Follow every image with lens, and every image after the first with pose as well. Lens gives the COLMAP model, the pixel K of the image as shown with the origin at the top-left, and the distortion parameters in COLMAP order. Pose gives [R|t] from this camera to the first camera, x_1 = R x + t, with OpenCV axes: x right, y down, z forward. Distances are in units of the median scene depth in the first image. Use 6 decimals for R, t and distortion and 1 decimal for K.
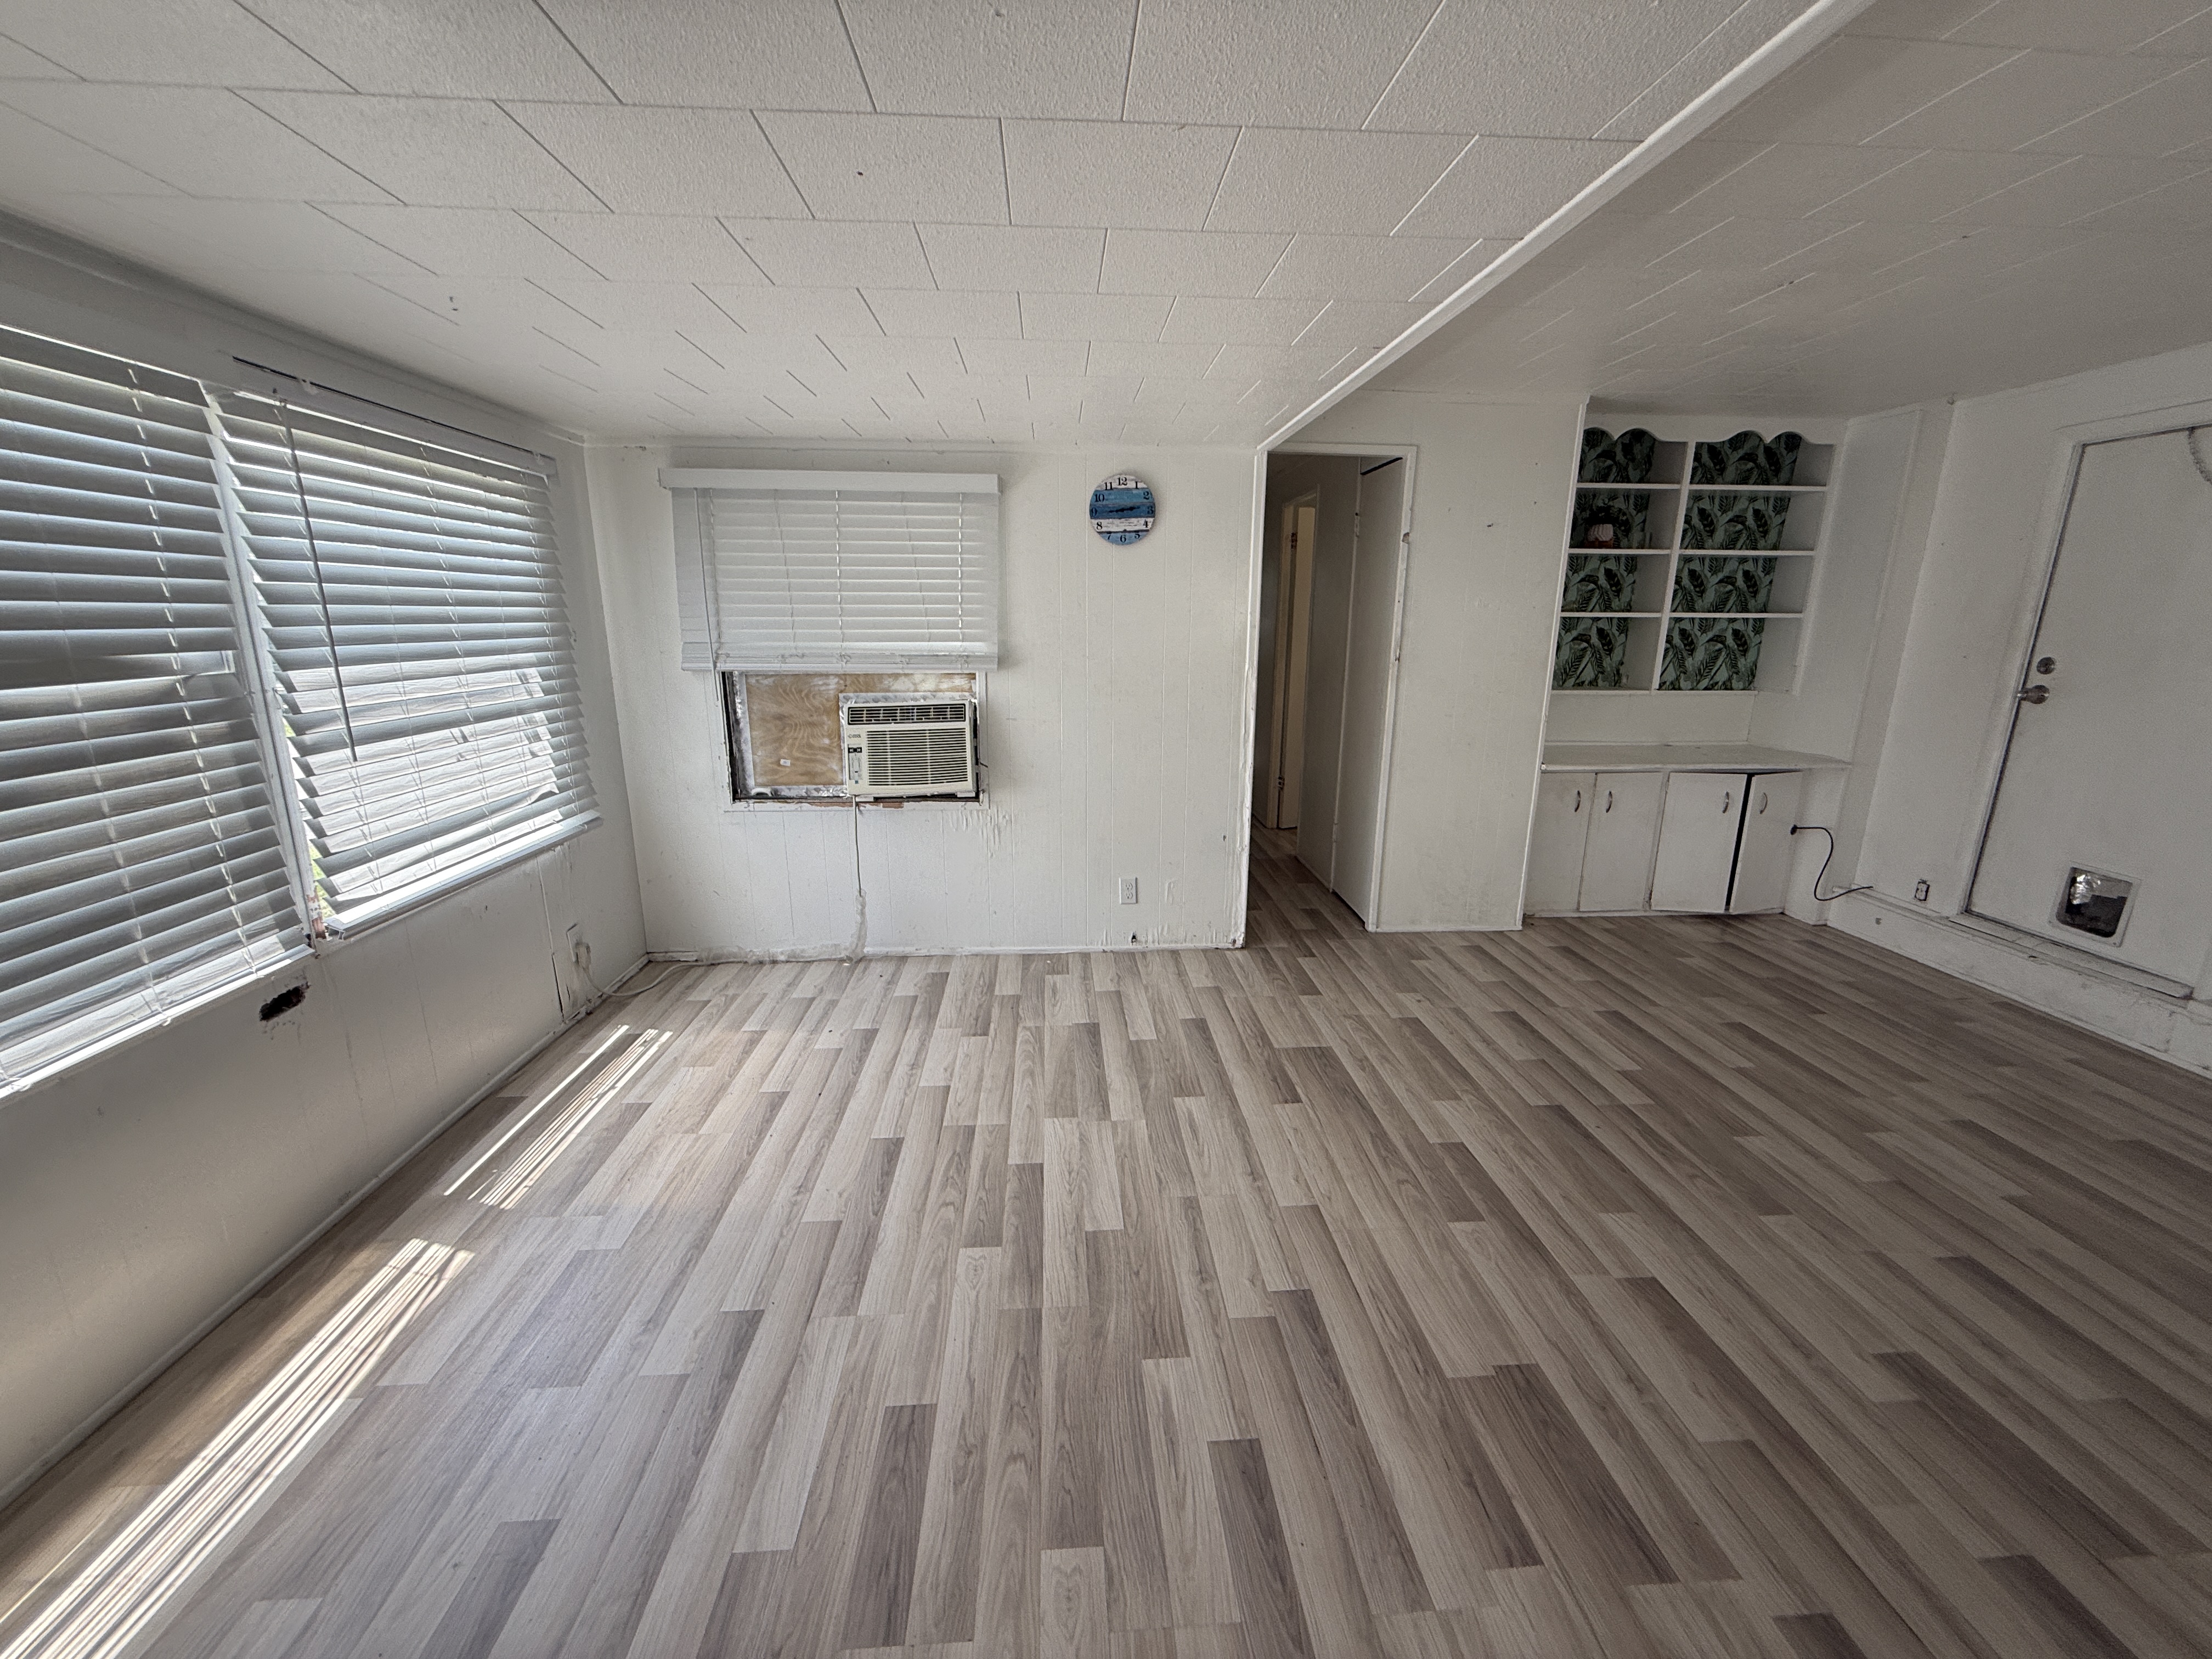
lens RADIAL K [[883.1, 0, 1112.5], [0, 883.1, 826.2], [0, 0, 1]] dist [0.001196, -0.000370]
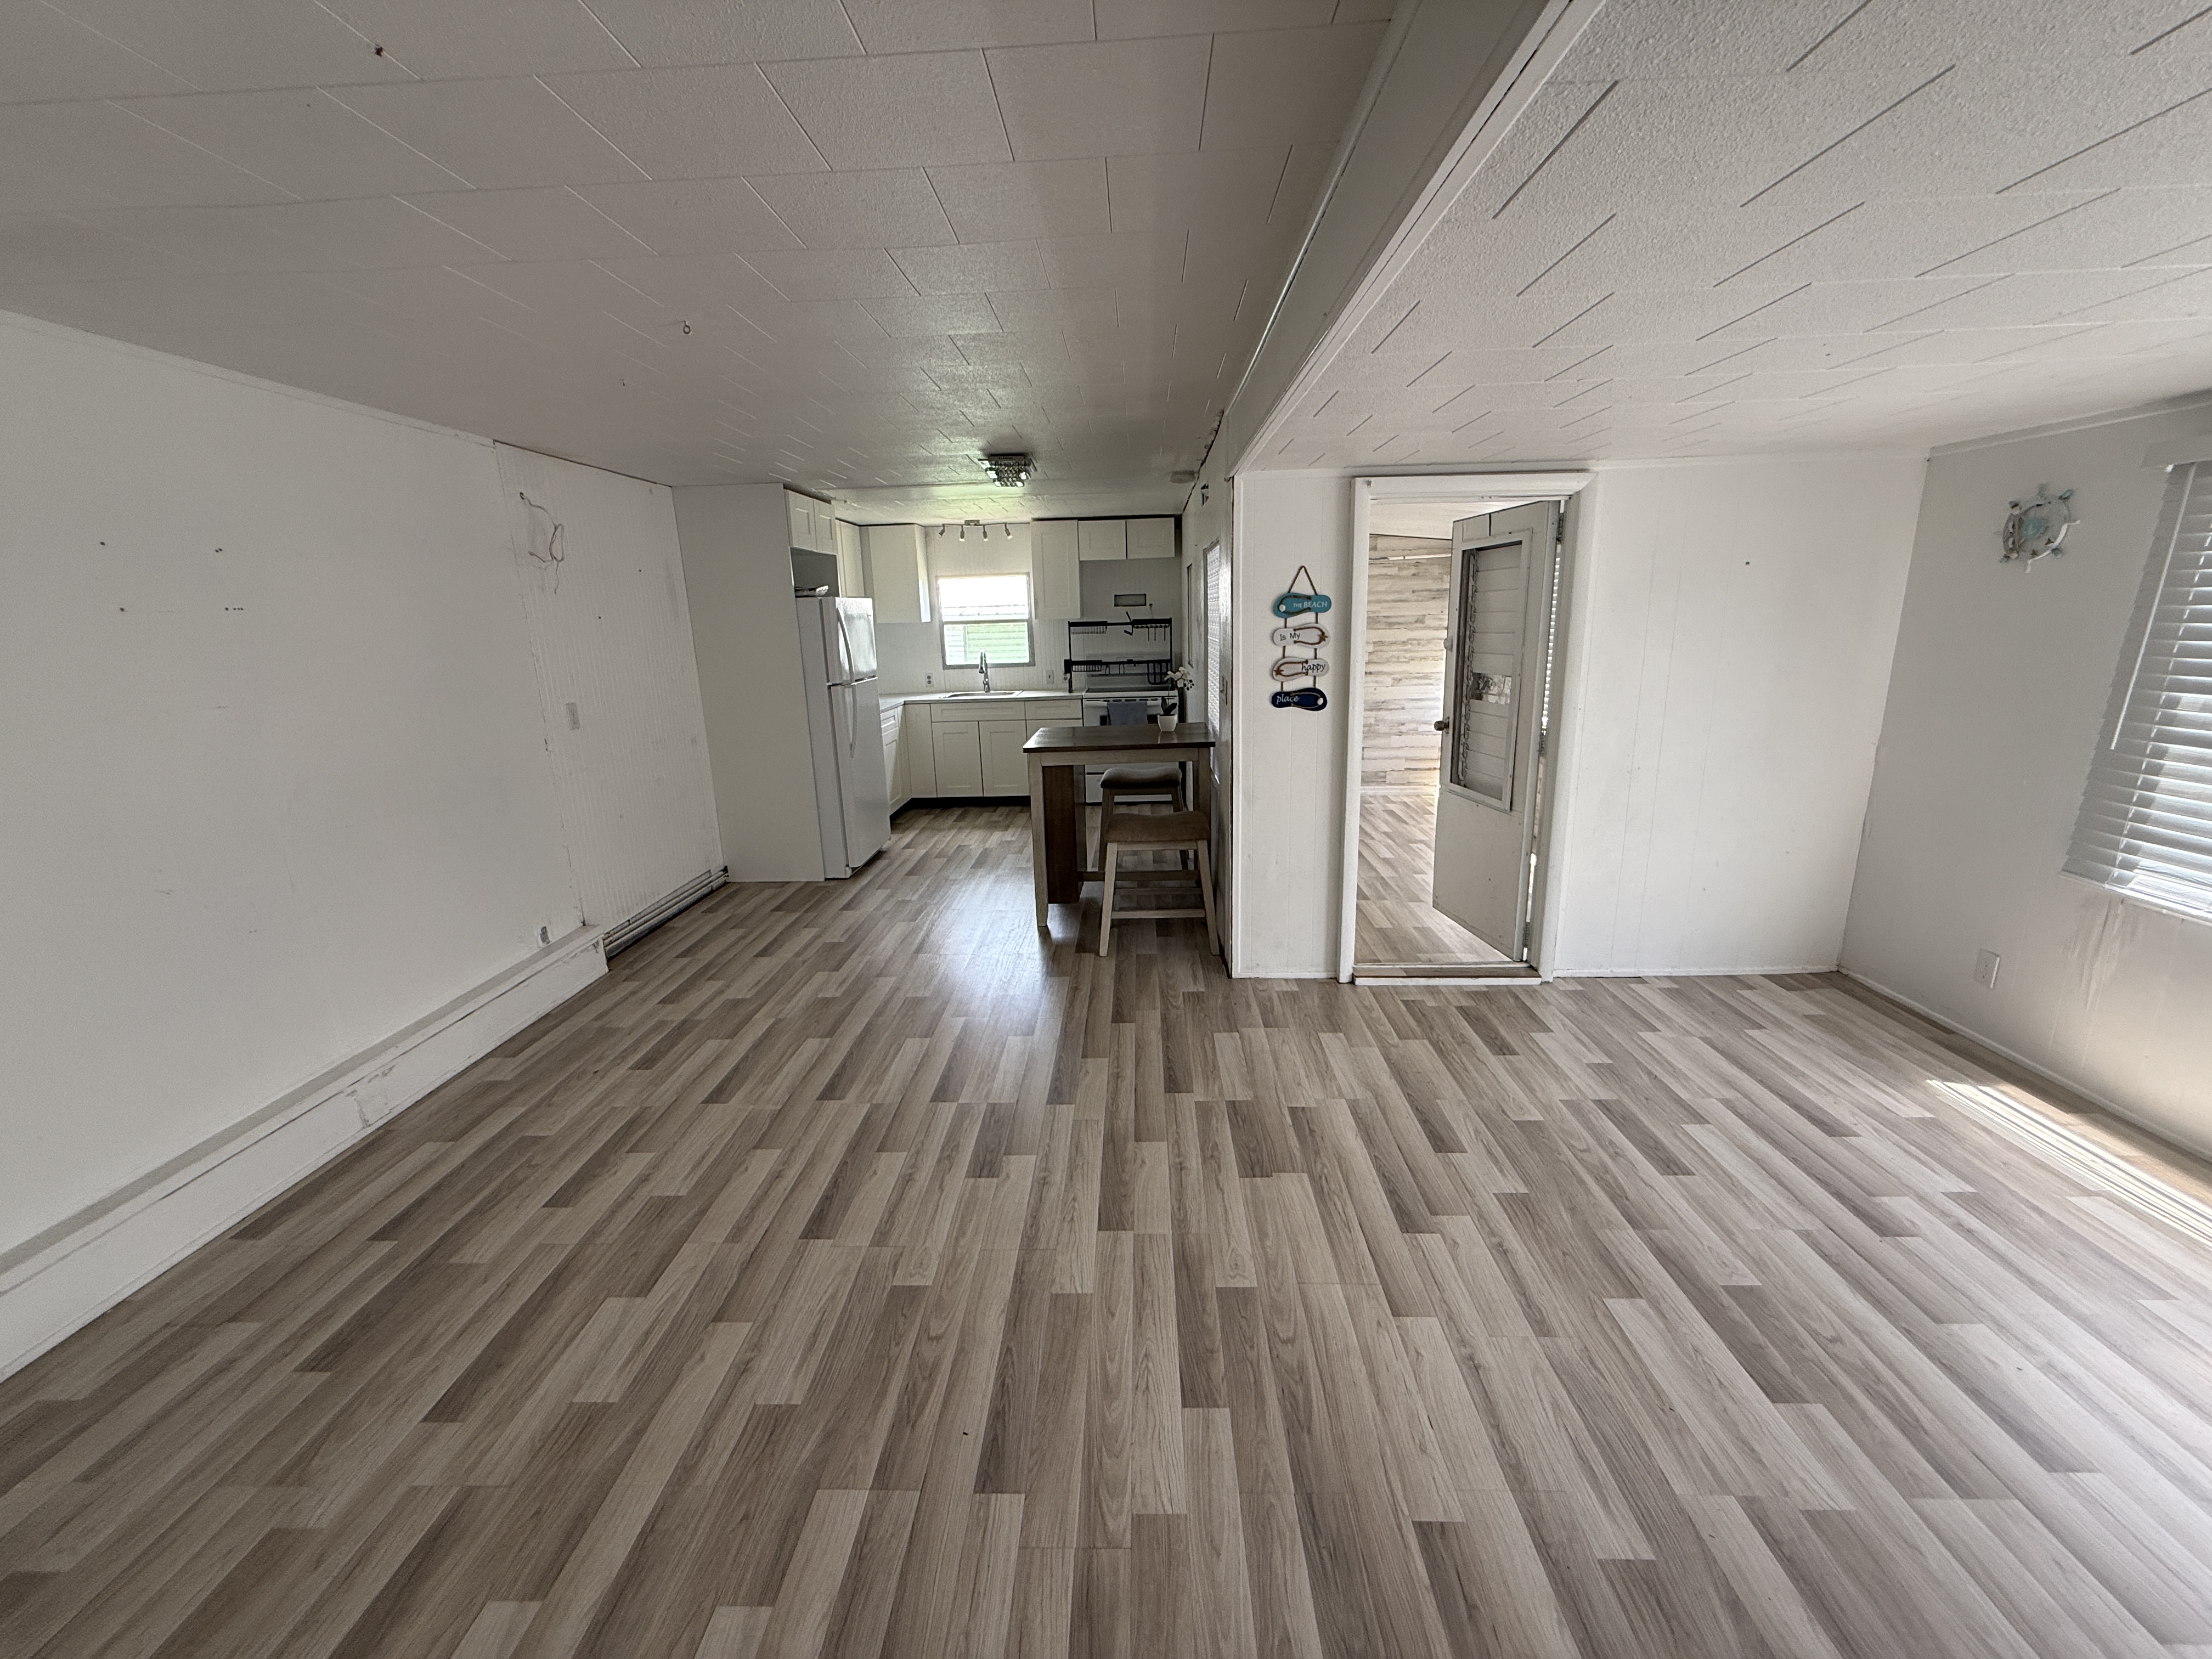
lens RADIAL K [[883.1, 0, 1105.8], [0, 883.1, 827.9], [0, 0, 1]] dist [0.001196, -0.000370]
pose [[-0.994031, -0.002123, 0.109074, 0.345787], [0.048715, 0.885956, 0.461204, -0.361599], [-0.097614, 0.463765, -0.880565, 1.289016]]
